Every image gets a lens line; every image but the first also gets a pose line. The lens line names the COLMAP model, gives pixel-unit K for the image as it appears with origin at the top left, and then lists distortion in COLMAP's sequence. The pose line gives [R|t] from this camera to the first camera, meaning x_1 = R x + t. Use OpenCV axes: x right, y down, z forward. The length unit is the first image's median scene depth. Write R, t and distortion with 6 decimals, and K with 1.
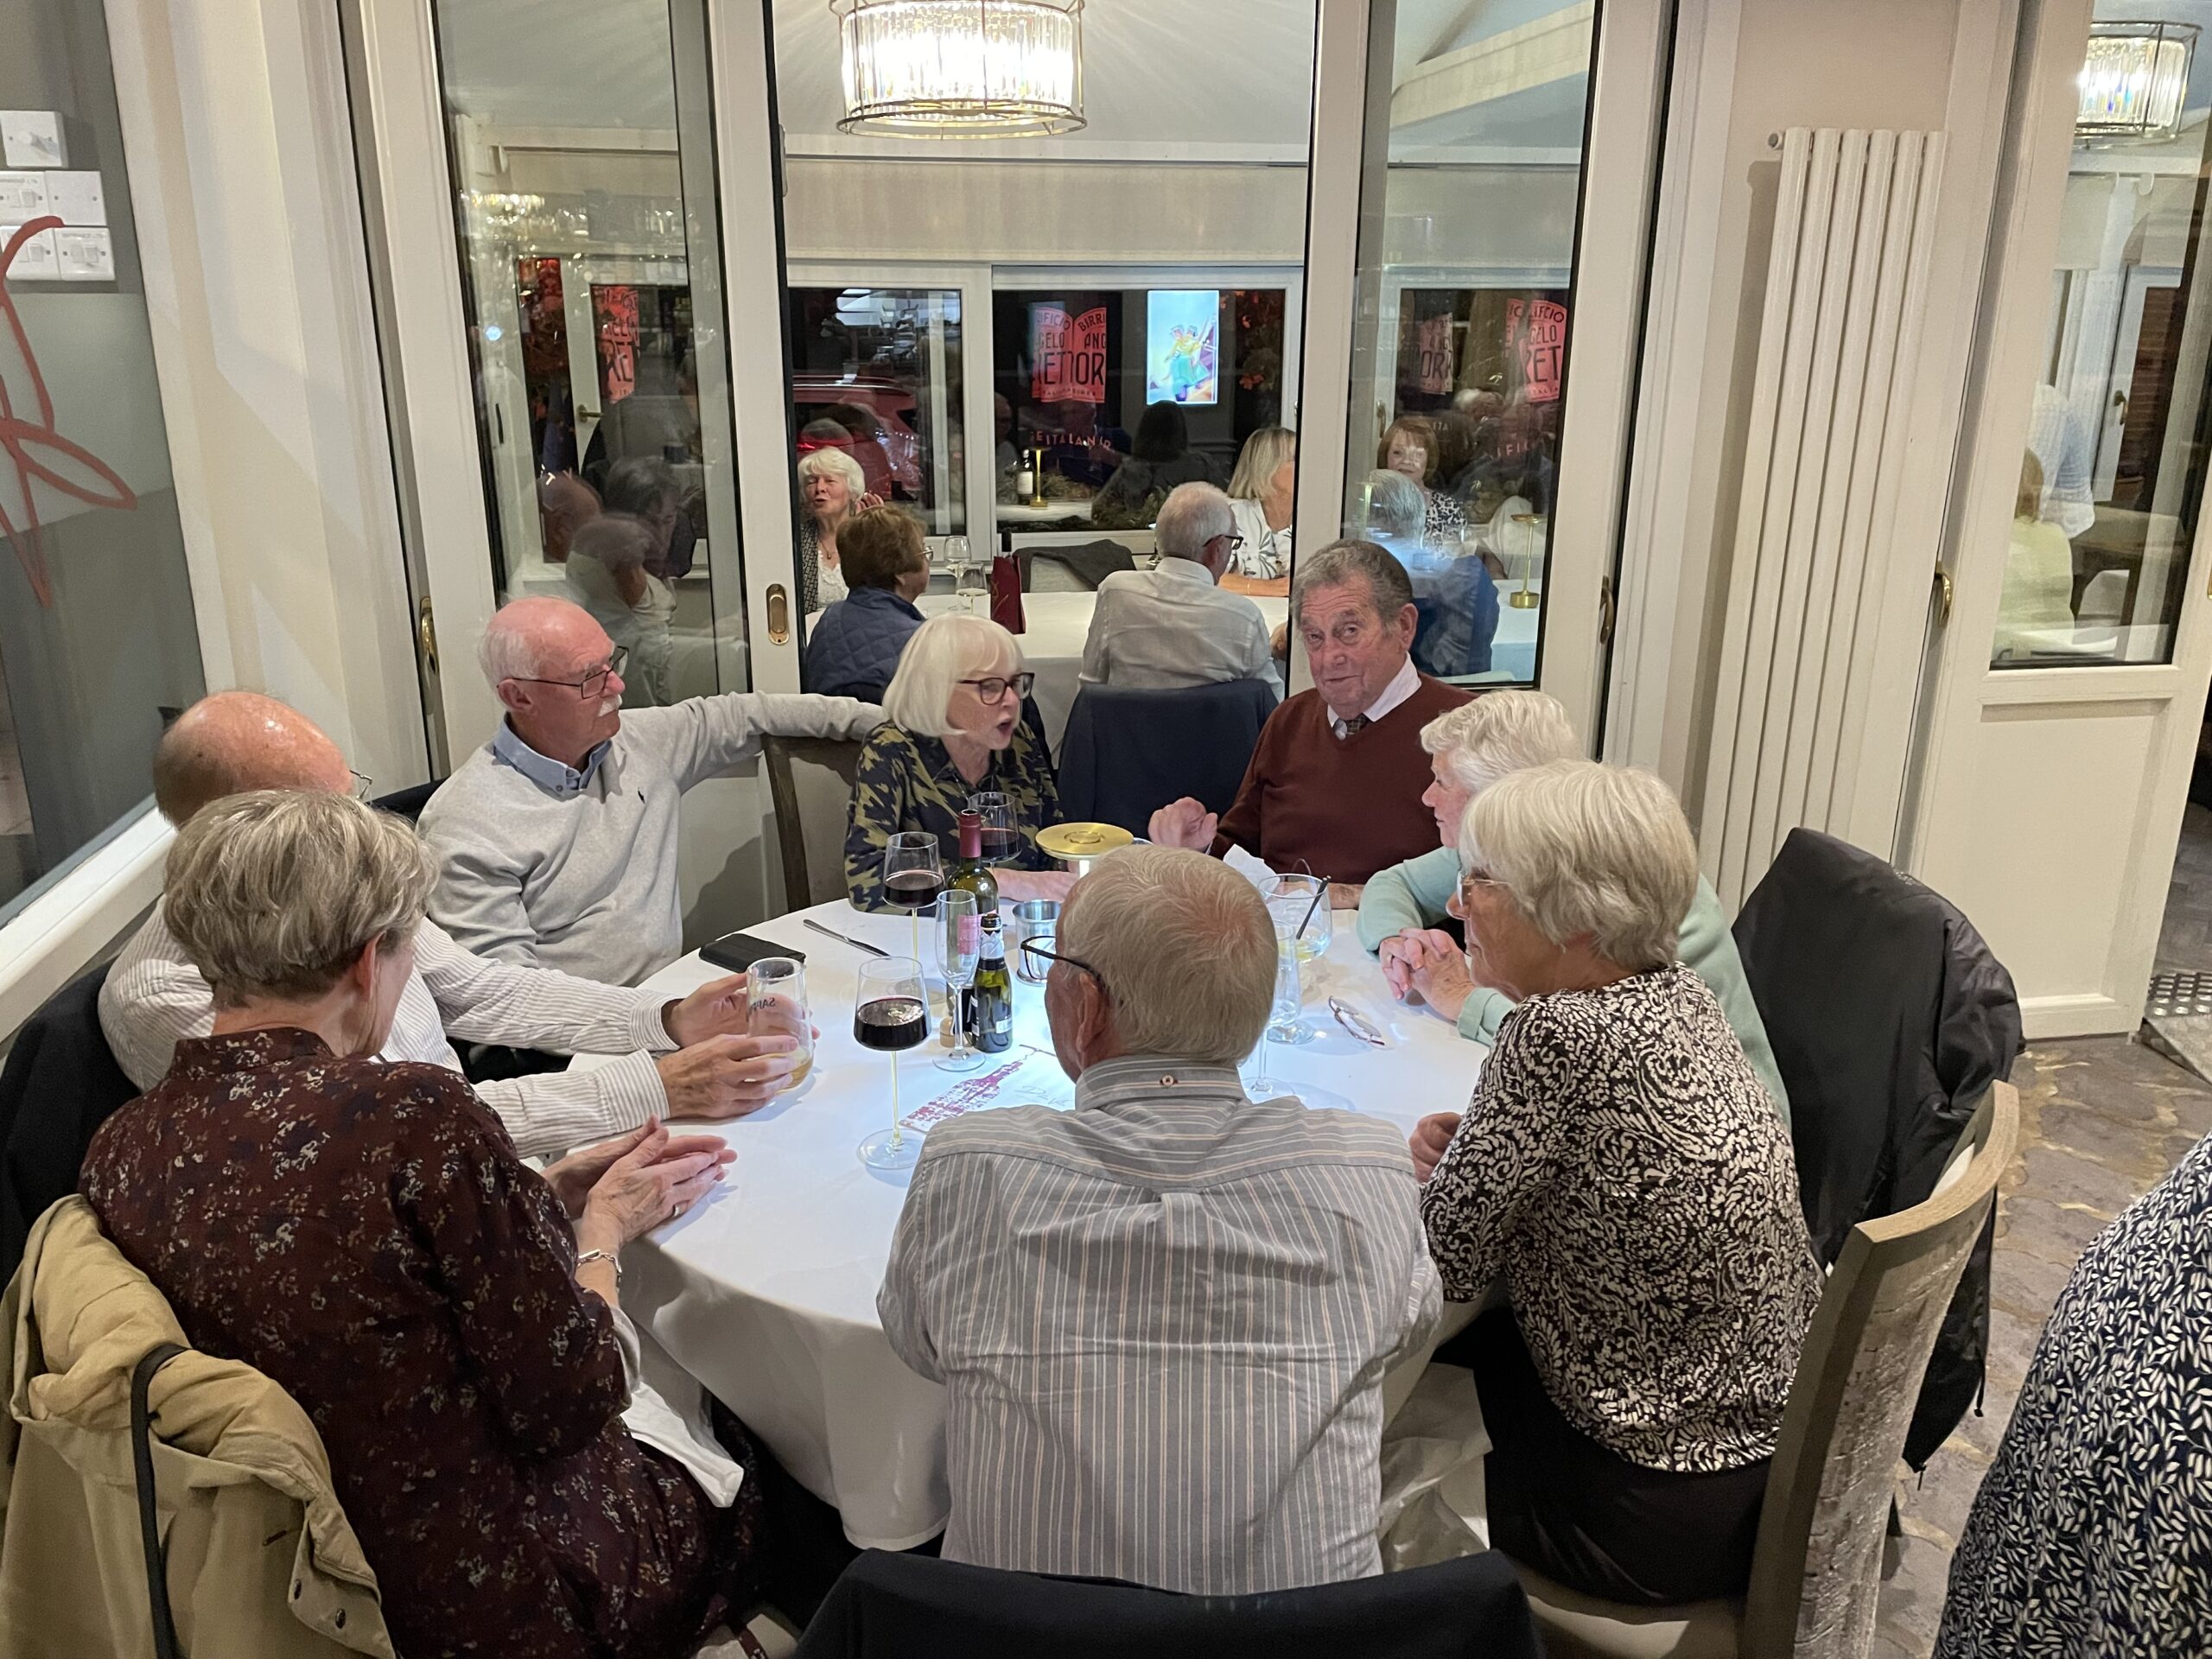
lens RADIAL K [[1674.3, 0, 1110.7], [0, 1674.3, 821.0], [0, 0, 1]] dist [0.082335, -0.111387]
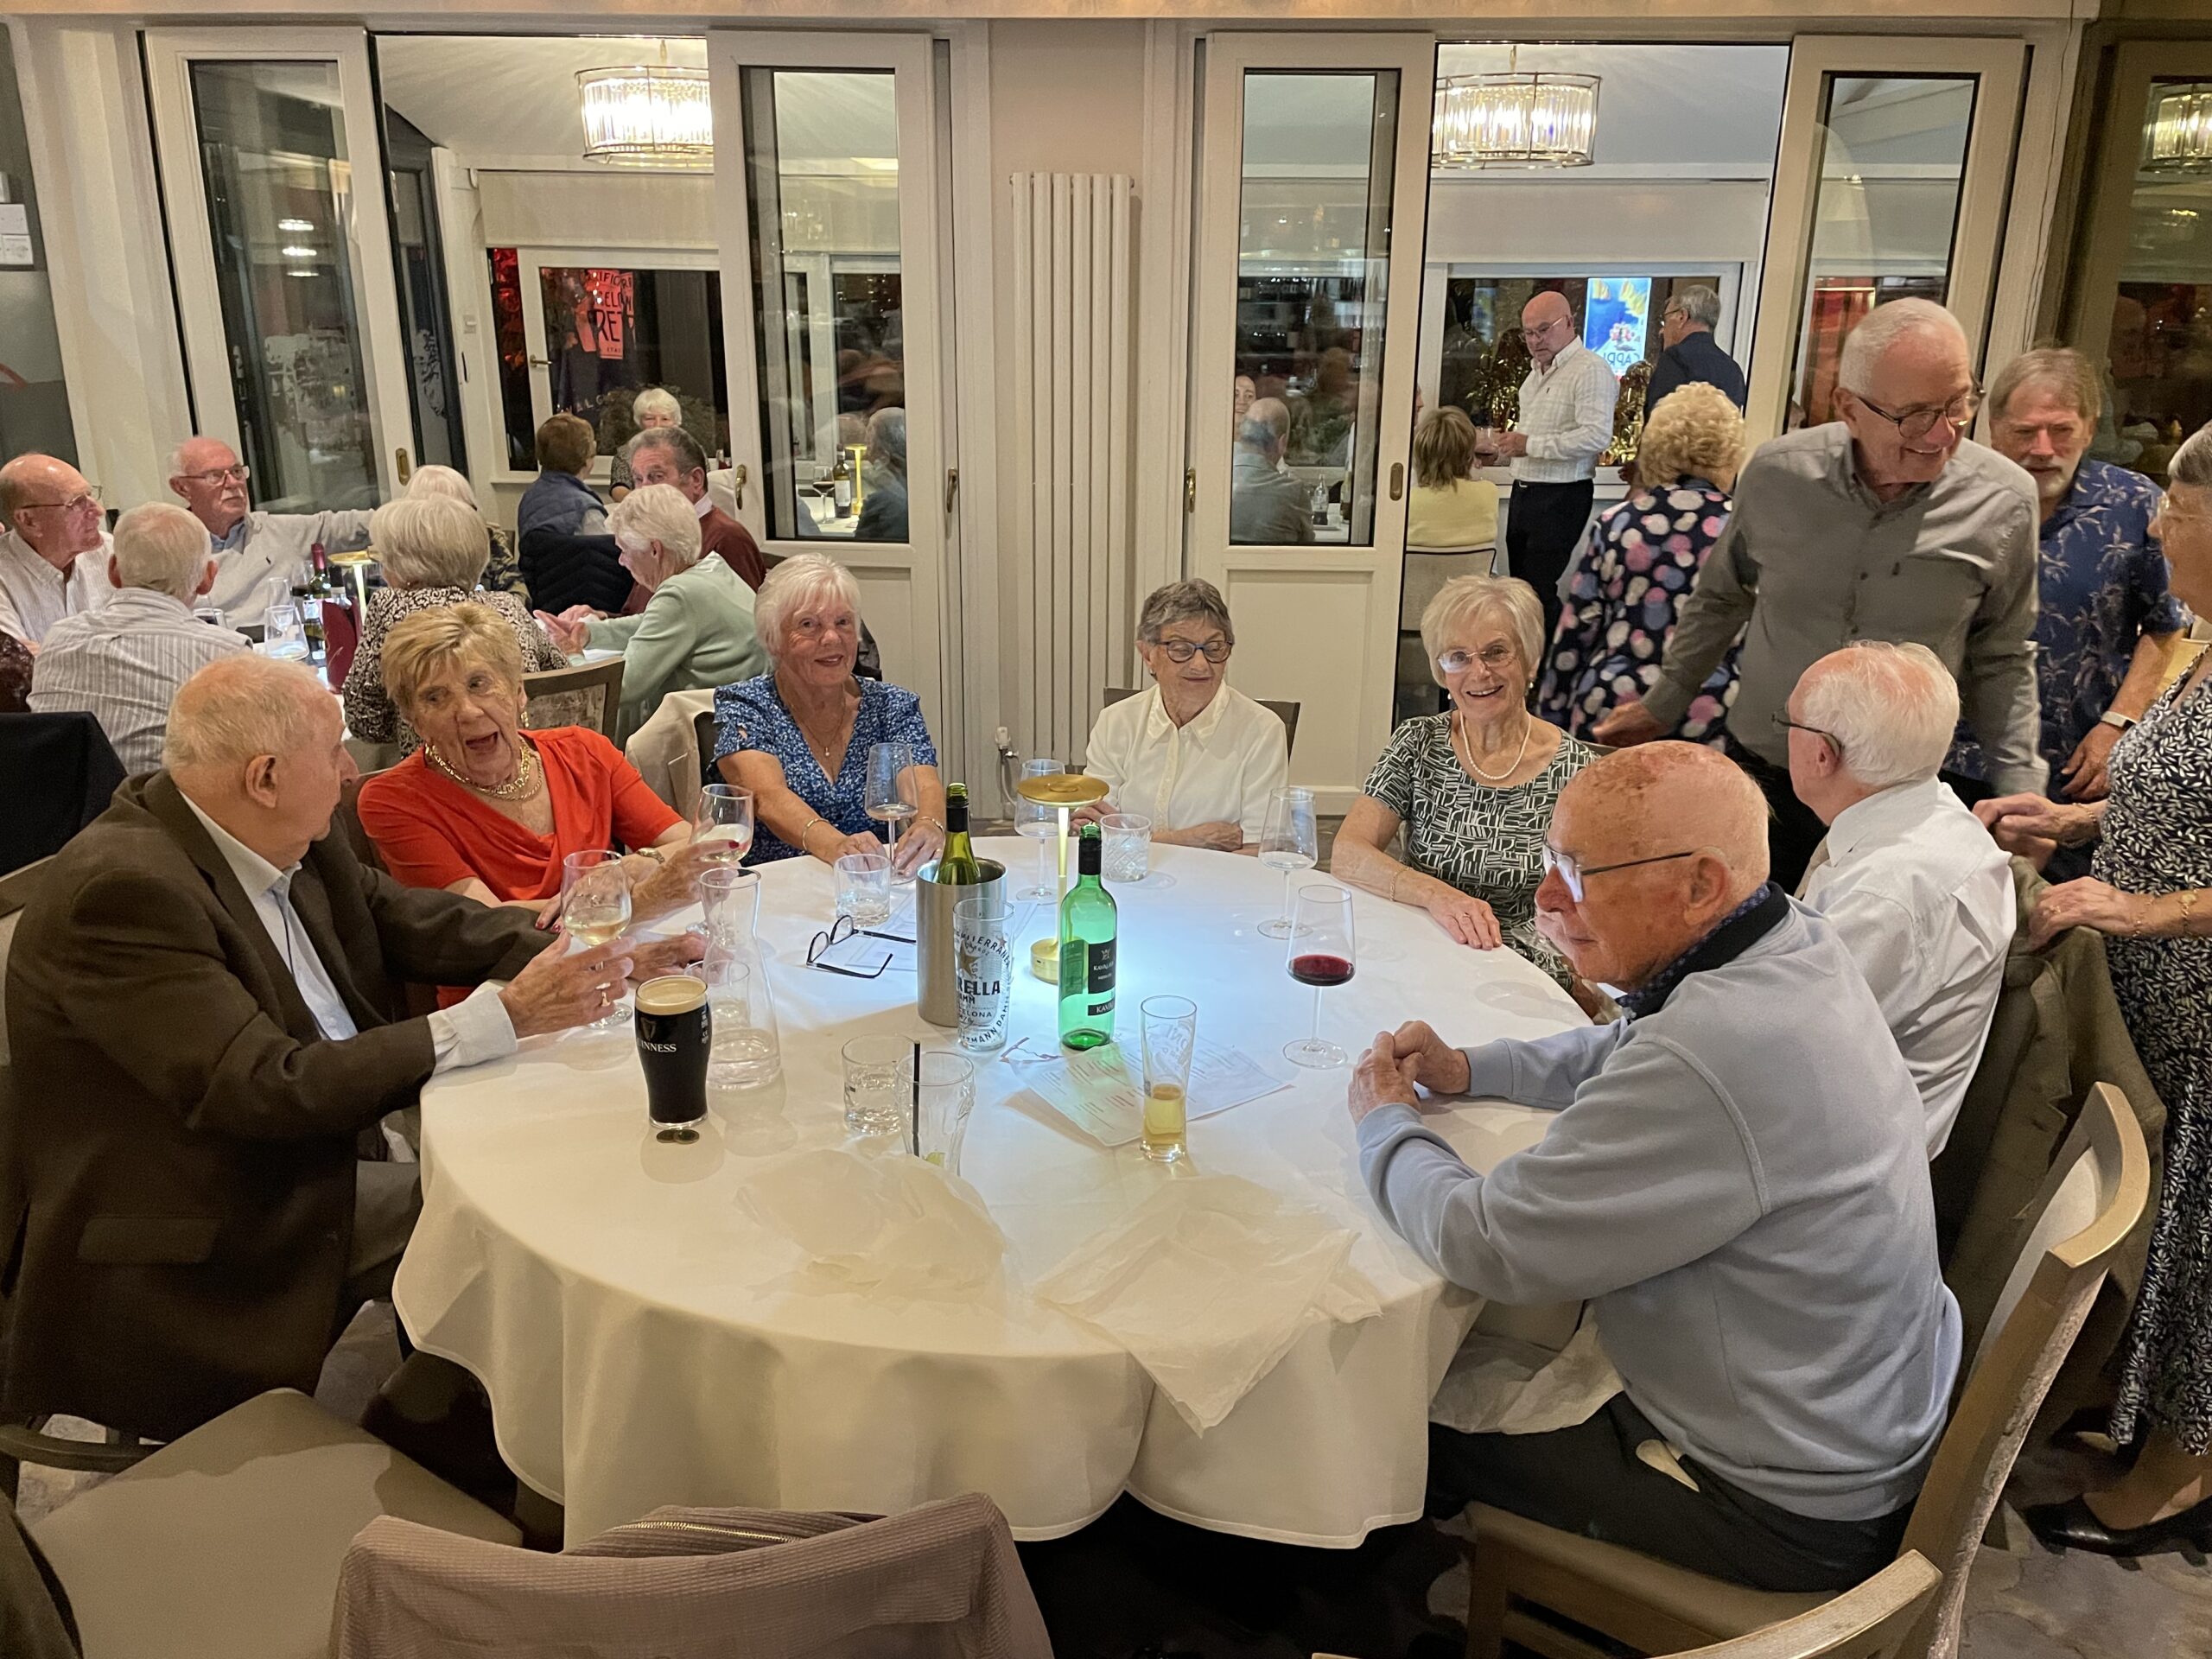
lens RADIAL K [[1674.3, 0, 1110.7], [0, 1674.3, 821.0], [0, 0, 1]] dist [0.082335, -0.111387]
pose [[0.975428, 0.069797, -0.208970, 0.912708], [-0.068548, 0.997560, 0.013223, 0.163233], [0.209383, 0.001427, 0.977833, -0.502311]]
